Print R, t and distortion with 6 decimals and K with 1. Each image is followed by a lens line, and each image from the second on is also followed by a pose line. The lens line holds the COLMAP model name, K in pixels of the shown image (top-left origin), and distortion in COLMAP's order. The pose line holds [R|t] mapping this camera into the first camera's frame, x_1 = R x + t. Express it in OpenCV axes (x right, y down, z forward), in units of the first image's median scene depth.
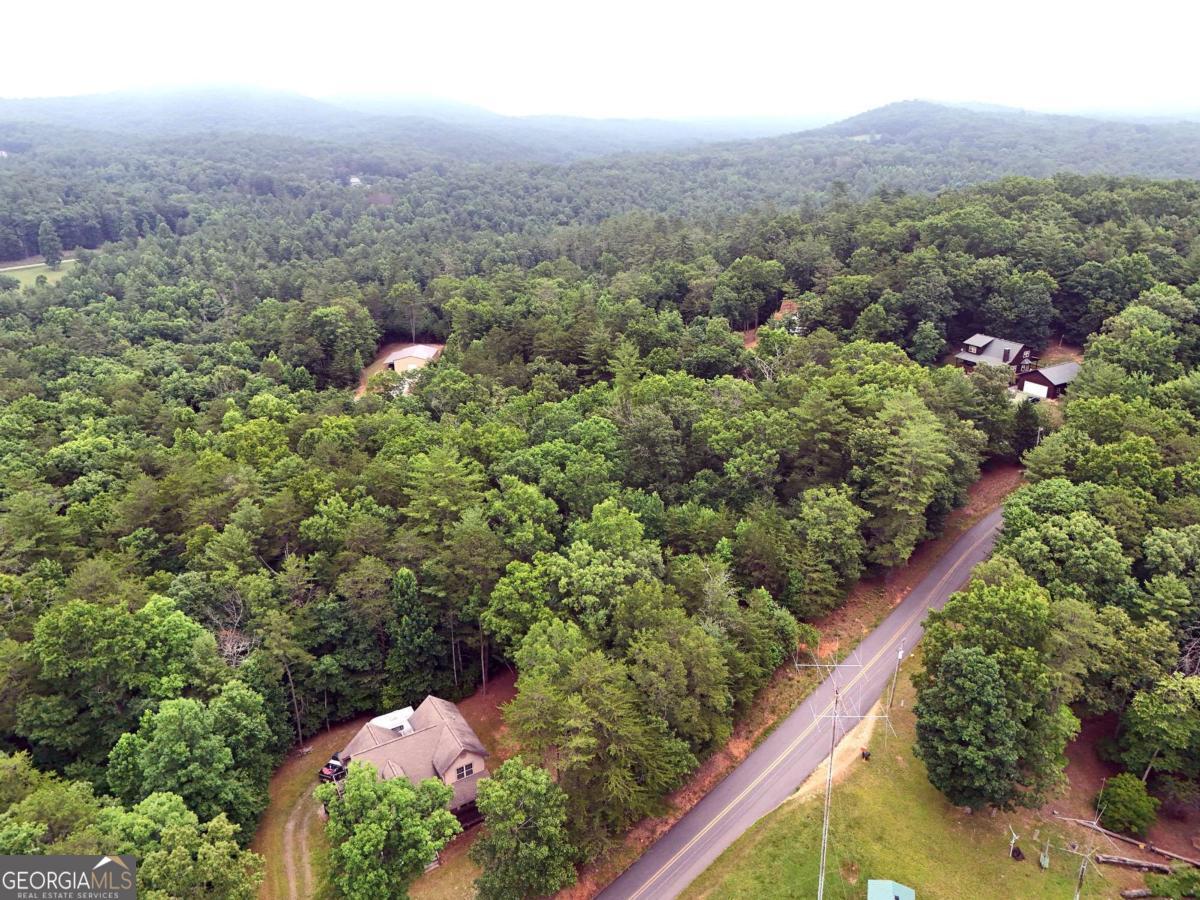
lens RADIAL K [[886.0, 0, 600.0], [0, 886.0, 450.0], [0, 0, 1]] dist [0.061938, -0.057703]
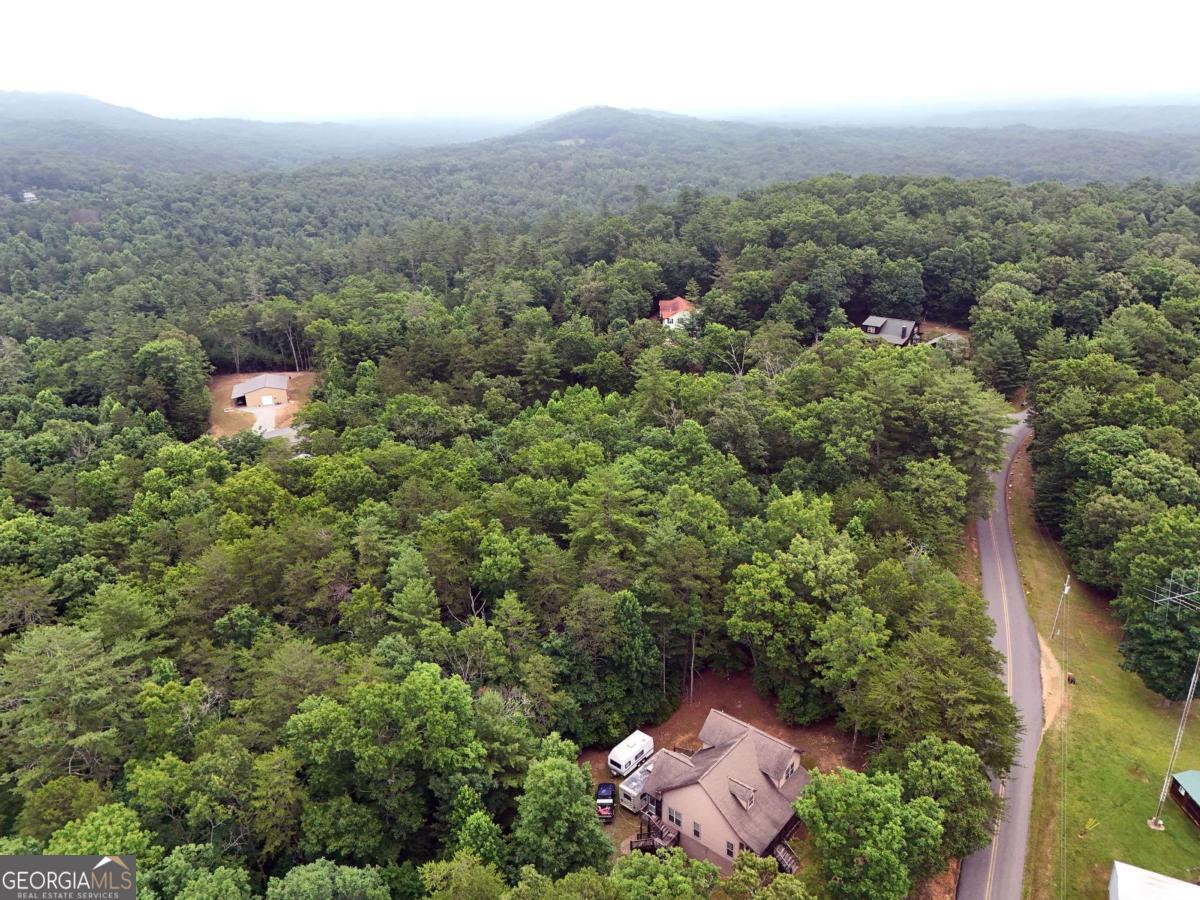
lens RADIAL K [[886.0, 0, 600.0], [0, 886.0, 450.0], [0, 0, 1]] dist [0.061938, -0.057703]
pose [[0.941116, -0.121301, 0.315573, -0.255898], [0.122643, 0.992327, 0.015681, -0.019215], [-0.315054, 0.023945, 0.948772, 0.036855]]
